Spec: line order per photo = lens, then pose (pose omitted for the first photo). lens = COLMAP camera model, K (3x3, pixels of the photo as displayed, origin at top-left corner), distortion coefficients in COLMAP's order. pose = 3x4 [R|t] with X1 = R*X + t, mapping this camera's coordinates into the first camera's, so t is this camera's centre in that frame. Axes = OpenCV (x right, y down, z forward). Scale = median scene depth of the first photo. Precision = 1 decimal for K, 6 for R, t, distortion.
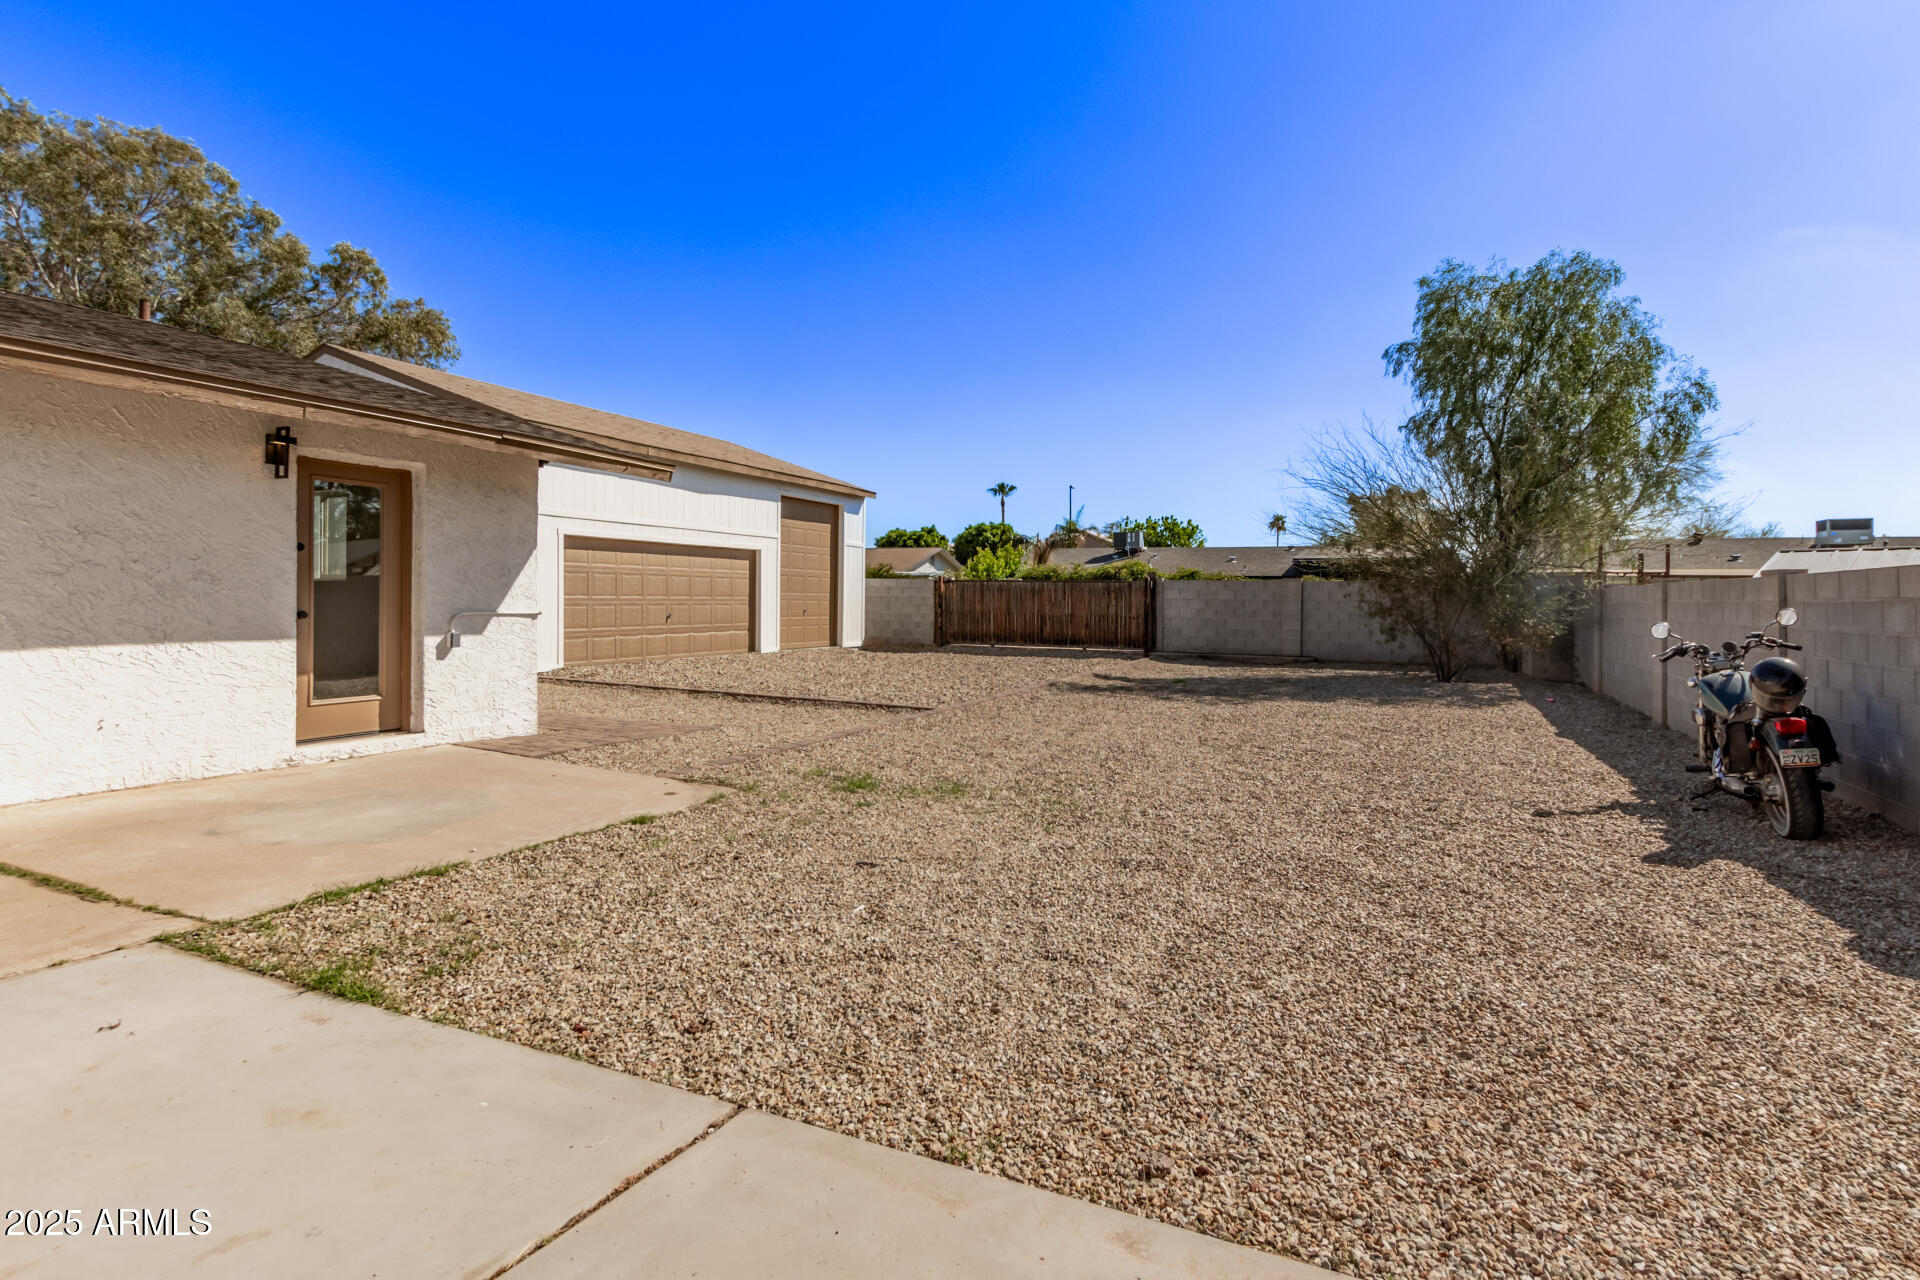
lens RADIAL K [[893.7, 0, 992.1], [0, 893.7, 609.2], [0, 0, 1]] dist [-0.002373, -0.000083]
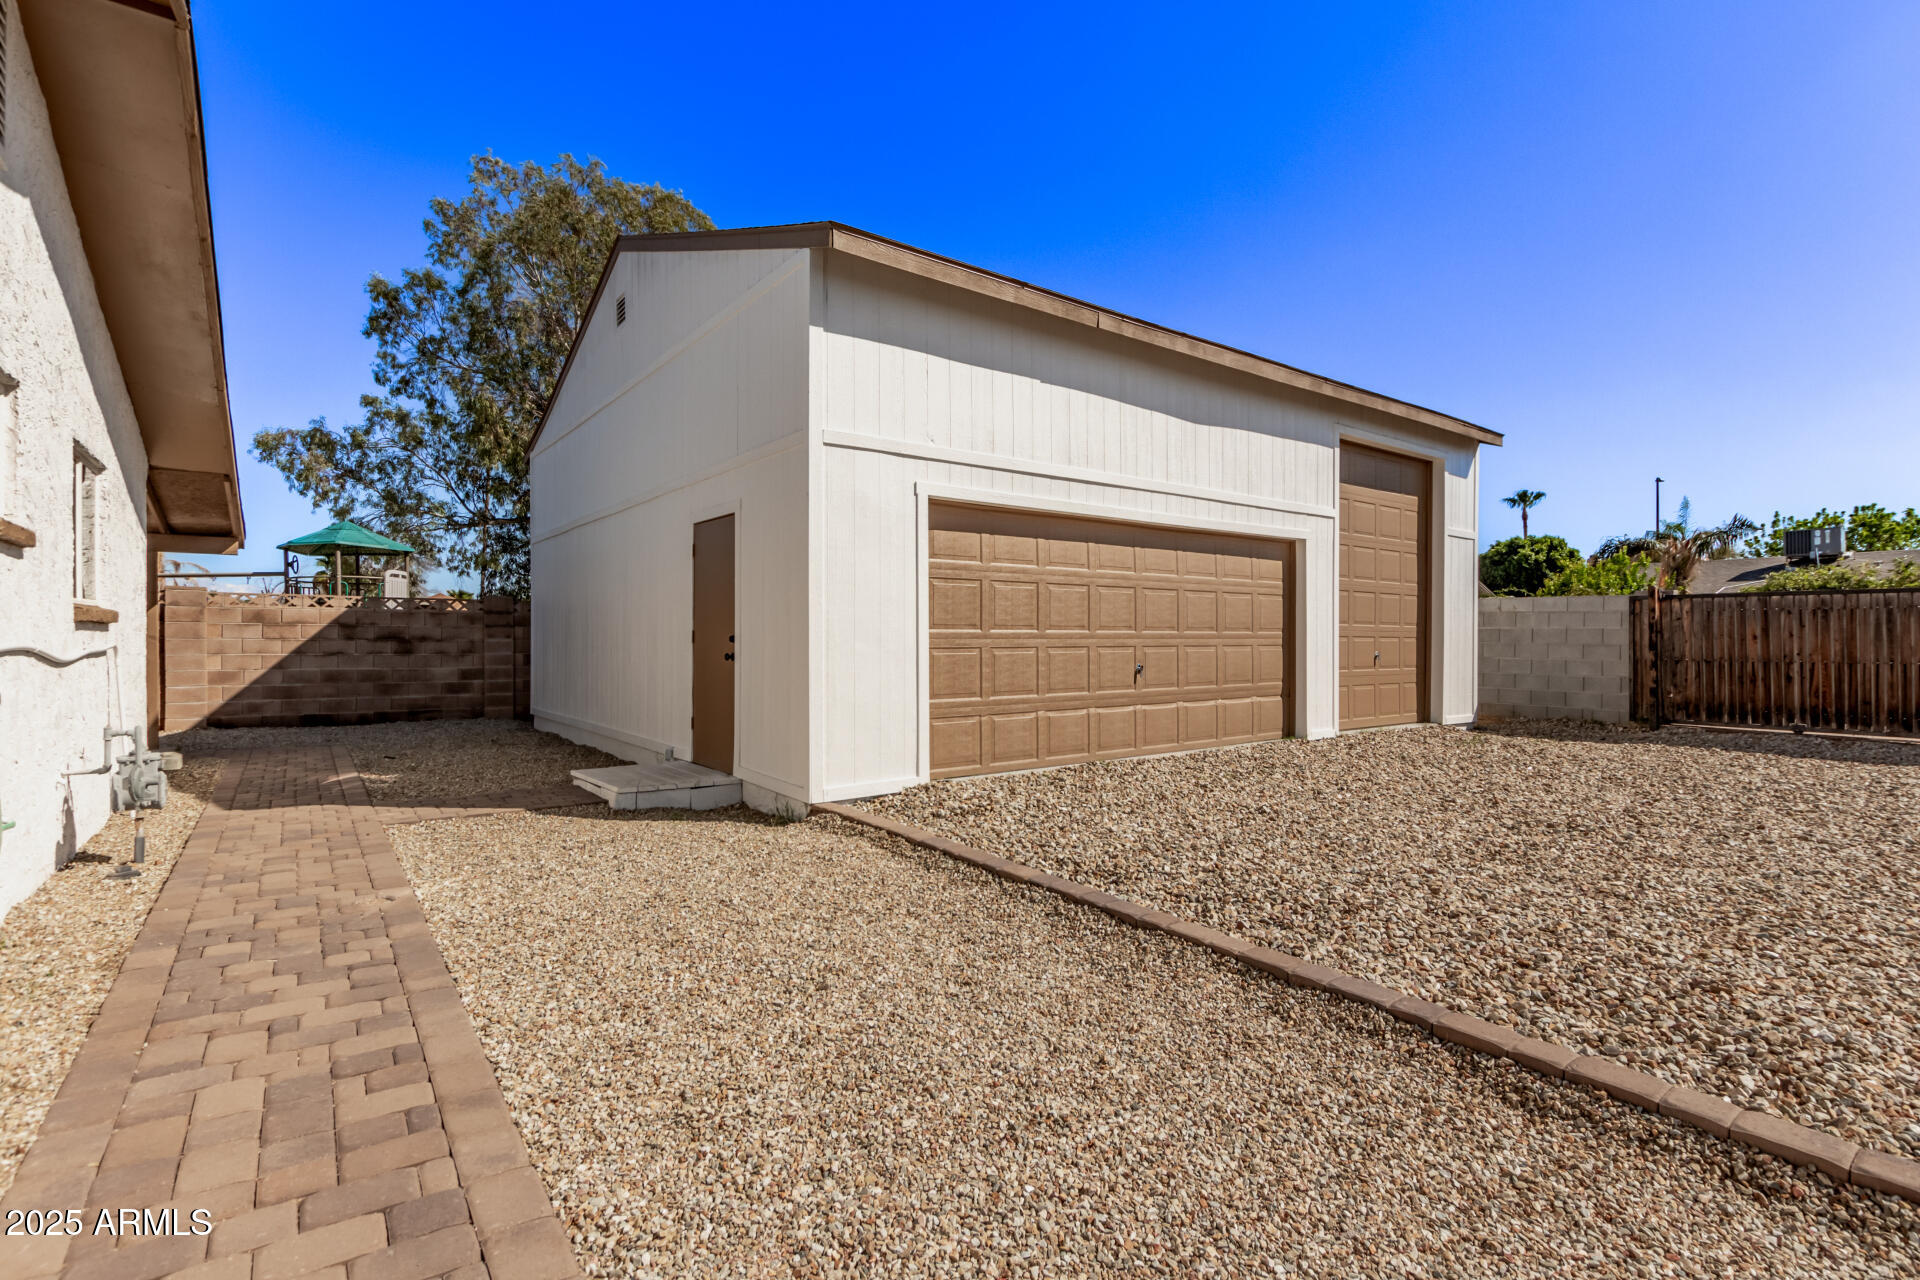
lens RADIAL K [[893.7, 0, 960.1], [0, 893.7, 642.5], [0, 0, 1]] dist [-0.002373, -0.000083]
pose [[0.868617, -0.009109, -0.495401, -0.167908], [0.003473, 0.999918, -0.012295, -0.001539], [0.495472, 0.008959, 0.868578, 0.431957]]
